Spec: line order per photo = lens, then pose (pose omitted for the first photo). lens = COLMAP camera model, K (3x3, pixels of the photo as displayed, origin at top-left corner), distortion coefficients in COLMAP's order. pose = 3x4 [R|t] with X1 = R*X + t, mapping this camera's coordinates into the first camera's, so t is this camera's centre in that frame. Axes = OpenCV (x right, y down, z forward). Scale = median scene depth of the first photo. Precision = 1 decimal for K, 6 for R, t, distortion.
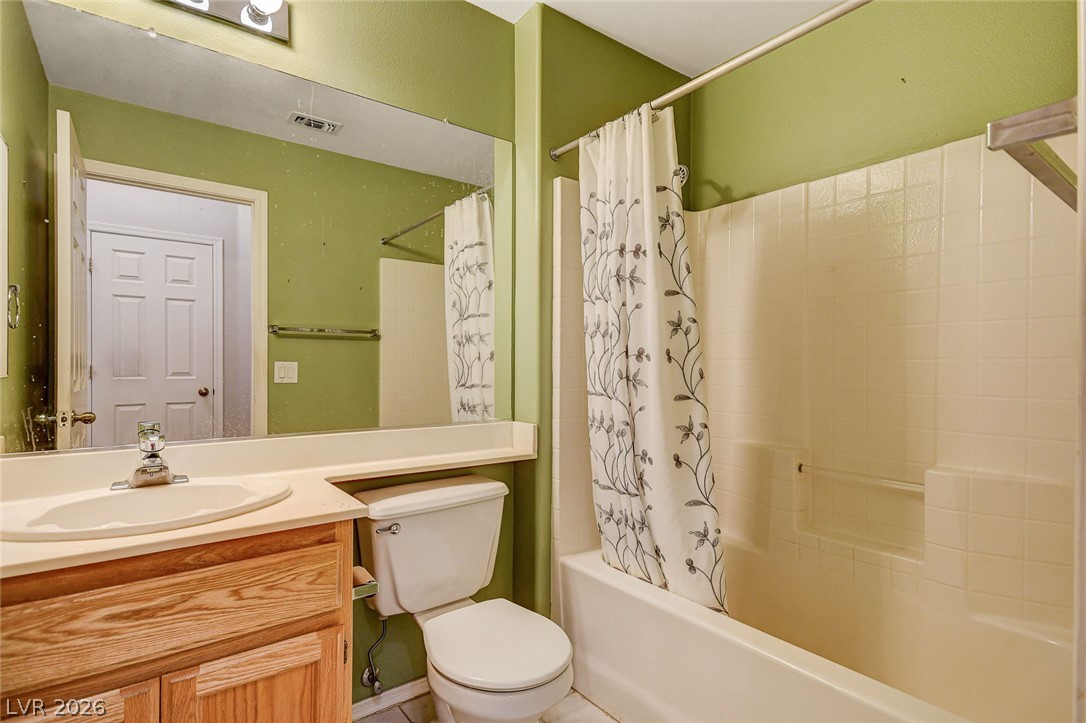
lens RADIAL K [[544.7, 0, 539.6], [0, 544.7, 365.2], [0, 0, 1]] dist [0.019741, -0.004142]
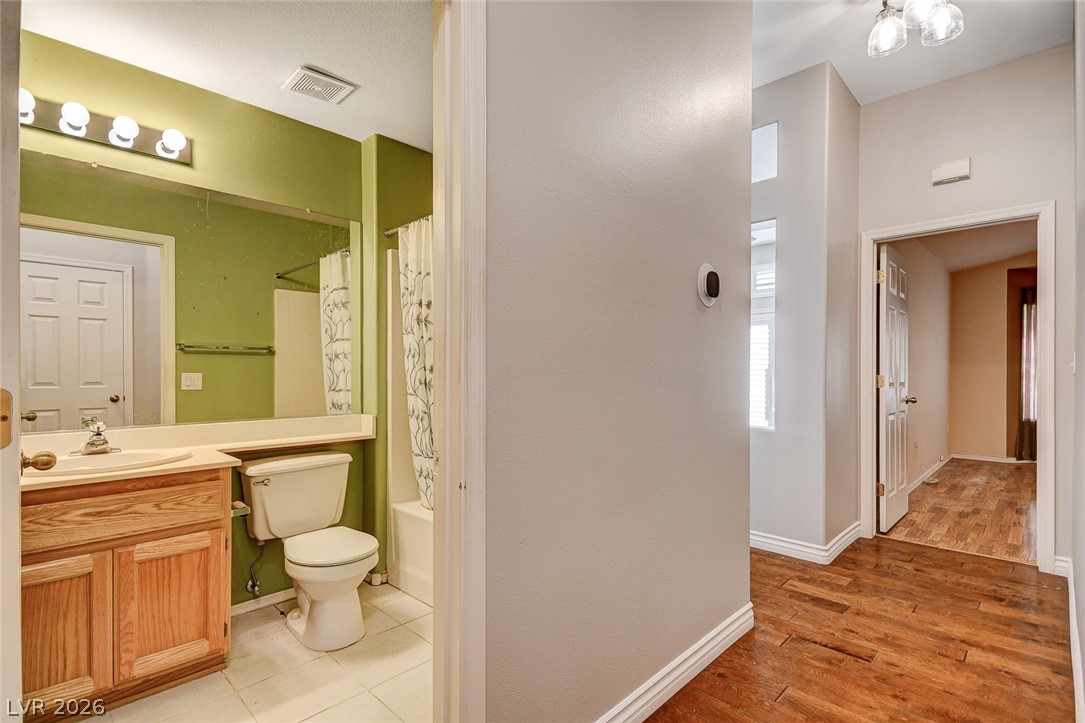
lens RADIAL K [[505.1, 0, 531.5], [0, 505.1, 372.0], [0, 0, 1]] dist [0.017867, -0.004761]
pose [[0.988906, -0.004887, 0.148459, 0.236974], [0.004871, 0.999988, 0.000476, -0.009276], [-0.148460, 0.000252, 0.988918, -0.477786]]
